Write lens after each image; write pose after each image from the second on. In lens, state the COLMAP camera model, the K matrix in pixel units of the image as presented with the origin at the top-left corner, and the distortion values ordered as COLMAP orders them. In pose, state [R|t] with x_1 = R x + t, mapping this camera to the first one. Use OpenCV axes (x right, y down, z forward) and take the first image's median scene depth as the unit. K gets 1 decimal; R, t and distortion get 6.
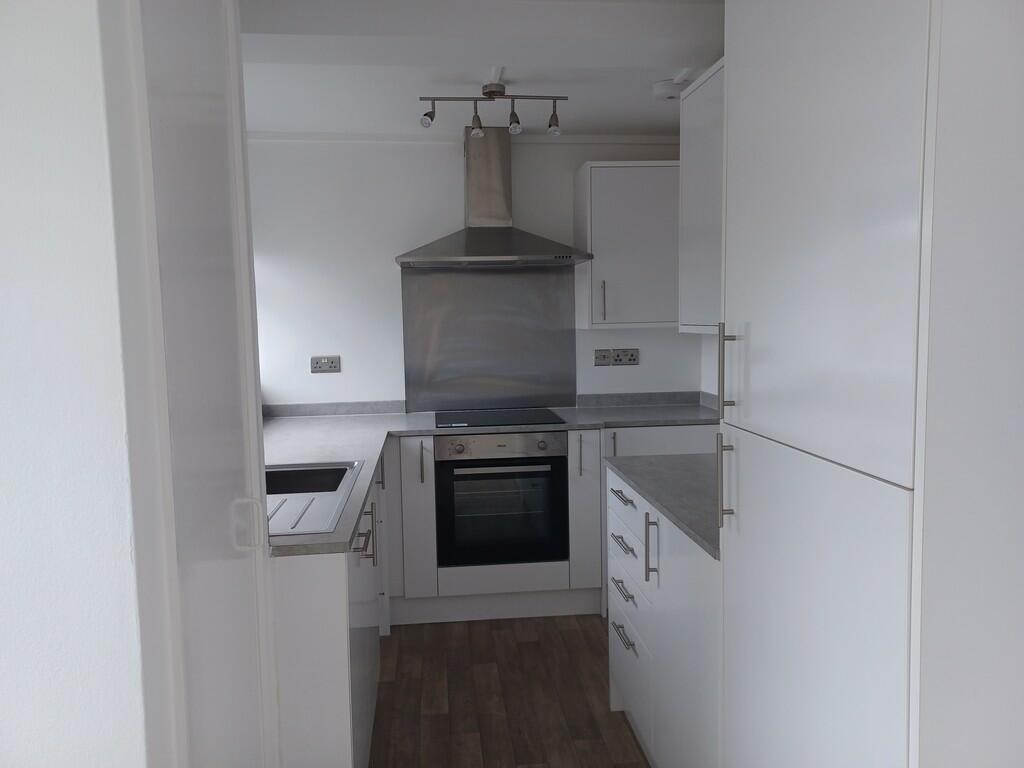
lens RADIAL K [[737.1, 0, 510.9], [0, 737.1, 373.9], [0, 0, 1]] dist [0.038468, -0.015851]
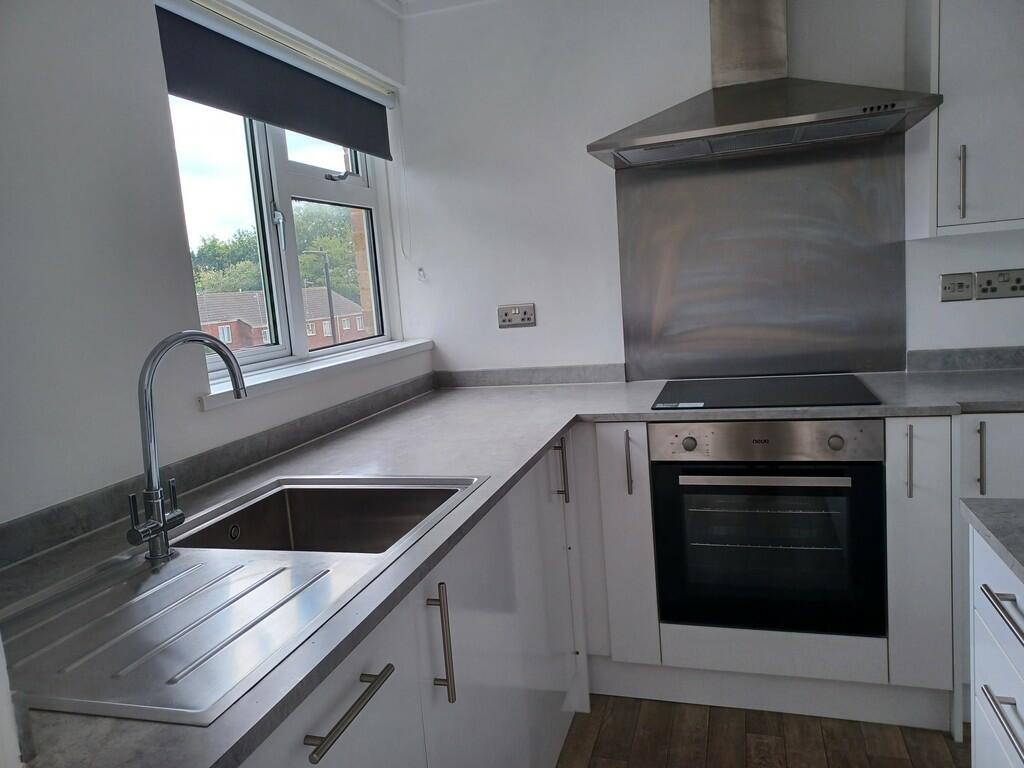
lens RADIAL K [[737.1, 0, 514.4], [0, 737.1, 383.4], [0, 0, 1]] dist [0.038468, -0.015851]
pose [[0.917387, 0.000739, -0.397996, 0.042094], [0.030918, 0.996844, 0.073118, 0.000197], [0.396794, -0.079383, 0.914469, 0.354838]]
